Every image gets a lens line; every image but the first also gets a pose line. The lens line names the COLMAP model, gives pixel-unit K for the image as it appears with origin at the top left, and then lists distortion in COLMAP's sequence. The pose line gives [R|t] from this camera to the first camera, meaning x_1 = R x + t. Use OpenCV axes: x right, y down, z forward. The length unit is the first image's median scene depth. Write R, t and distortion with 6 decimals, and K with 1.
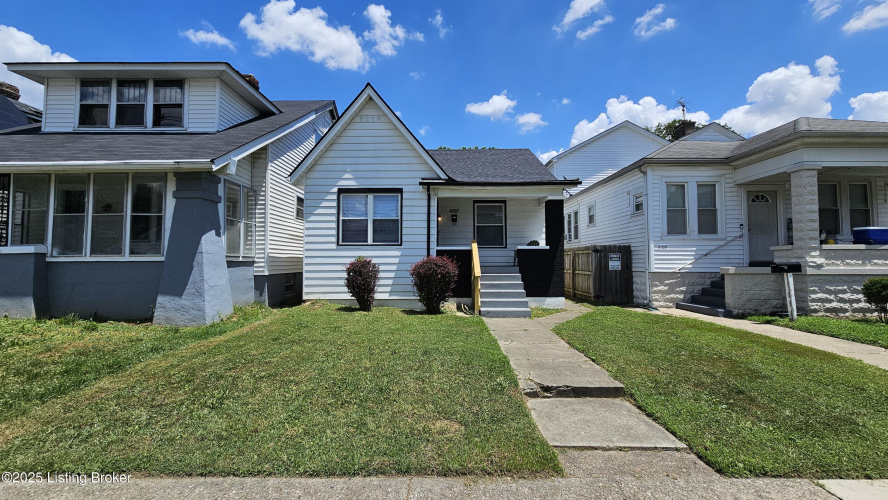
lens RADIAL K [[364.4, 0, 443.0], [0, 364.4, 245.4], [0, 0, 1]] dist [0.000698, 0.000105]
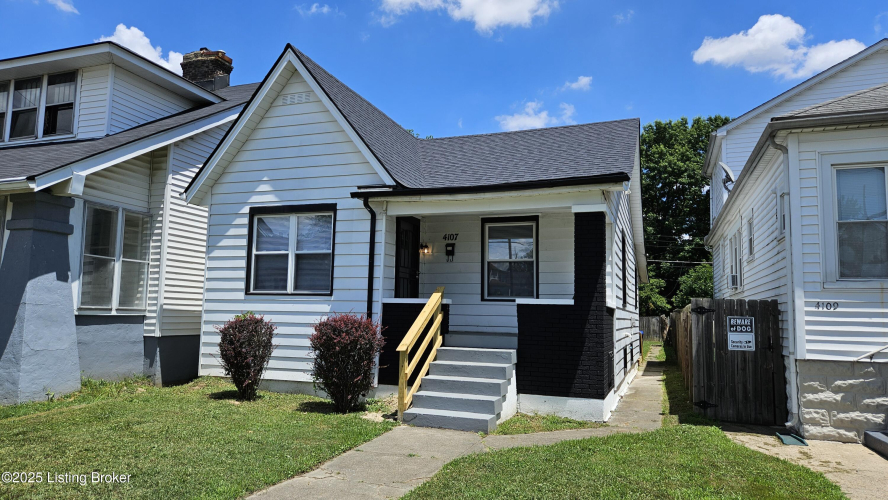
lens RADIAL K [[596.3, 0, 437.0], [0, 596.3, 258.1], [0, 0, 1]] dist [0.077257, -0.067090]
pose [[0.937258, -0.010766, -0.348470, 0.407342], [-0.009081, 0.998430, -0.055272, -0.008478], [0.348518, 0.054969, 0.935689, 0.108375]]
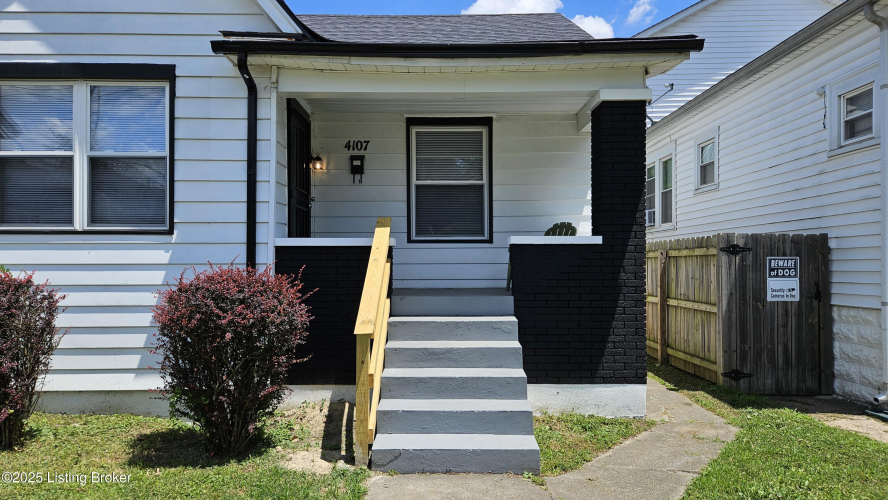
lens RADIAL K [[596.3, 0, 437.0], [0, 596.3, 258.1], [0, 0, 1]] dist [0.077257, -0.067090]
pose [[0.999963, 0.000710, 0.008571, 0.129416], [-0.000962, 0.999566, 0.029435, 0.006191], [-0.008546, -0.029442, 0.999530, 0.429749]]
